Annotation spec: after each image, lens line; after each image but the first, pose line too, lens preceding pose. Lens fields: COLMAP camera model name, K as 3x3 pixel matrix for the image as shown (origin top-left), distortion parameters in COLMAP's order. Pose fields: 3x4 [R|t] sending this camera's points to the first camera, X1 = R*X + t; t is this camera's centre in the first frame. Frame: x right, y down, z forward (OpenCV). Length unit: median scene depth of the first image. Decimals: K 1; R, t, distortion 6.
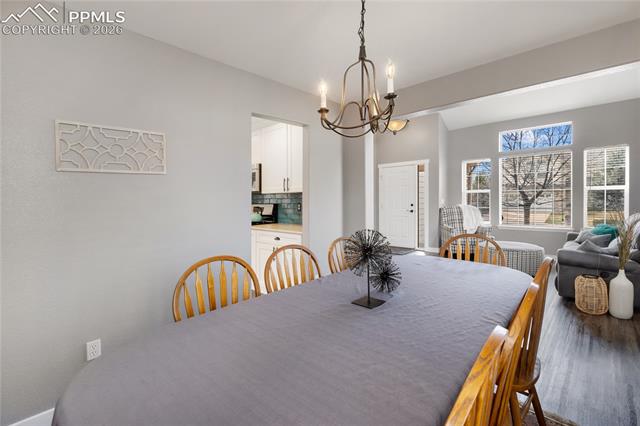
lens RADIAL K [[293.5, 0, 319.5], [0, 293.5, 209.2], [0, 0, 1]] dist [0.001151, 0.000026]
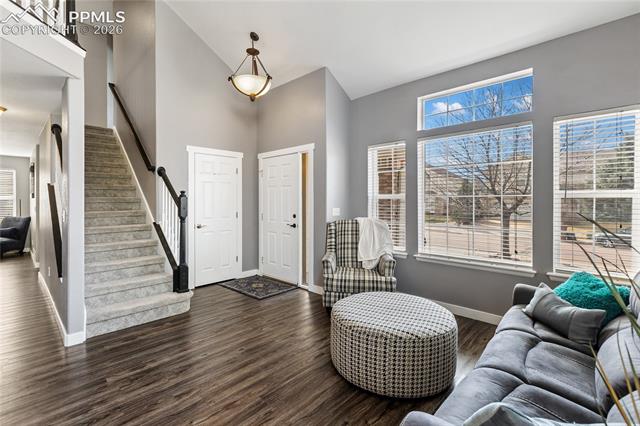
lens RADIAL K [[293.5, 0, 319.5], [0, 293.5, 203.0], [0, 0, 1]] dist [0.001151, 0.000026]
pose [[0.999823, 0.018585, -0.003077, 0.398226], [-0.018672, 0.999341, -0.031114, -0.025363], [0.002496, 0.031166, 0.999511, 0.392967]]
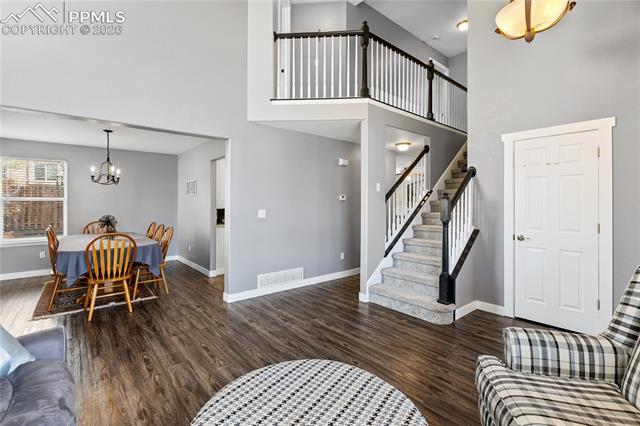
lens RADIAL K [[293.5, 0, 319.8], [0, 293.5, 206.1], [0, 0, 1]] dist [0.001151, 0.000026]
pose [[-0.119831, 0.023869, -0.992507, 0.665173], [-0.037159, 0.998903, 0.028509, -0.043722], [0.992099, 0.040297, -0.118812, 0.789106]]
